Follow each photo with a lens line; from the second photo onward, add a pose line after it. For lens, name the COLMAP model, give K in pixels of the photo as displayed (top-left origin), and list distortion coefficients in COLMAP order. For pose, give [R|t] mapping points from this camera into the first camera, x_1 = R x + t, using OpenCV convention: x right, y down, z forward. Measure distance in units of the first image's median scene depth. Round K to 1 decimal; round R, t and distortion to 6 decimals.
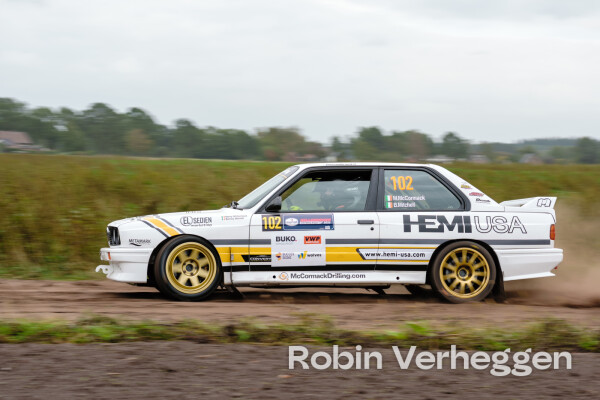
lens RADIAL K [[1477.1, 0, 300.0], [0, 1477.1, 200.0], [0, 0, 1]] dist [0.192705, 0.198308]
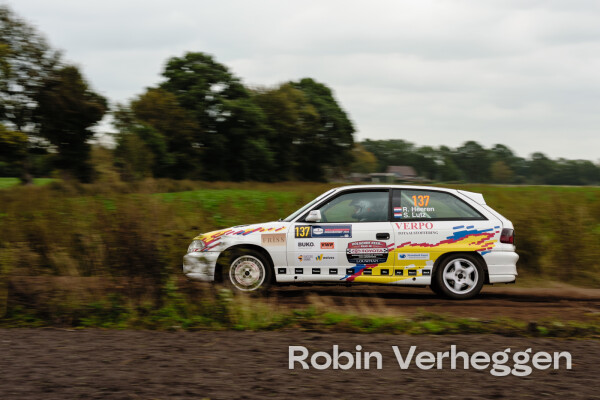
lens RADIAL K [[1259.5, 0, 363.0], [0, 1259.5, 201.1], [0, 0, 1]] dist [0.117774, 0.592749]
pose [[0.967353, -0.011297, -0.253179, 0.085934], [0.008362, 0.999885, -0.012666, -0.006178], [0.253293, 0.010136, 0.967336, -0.073722]]
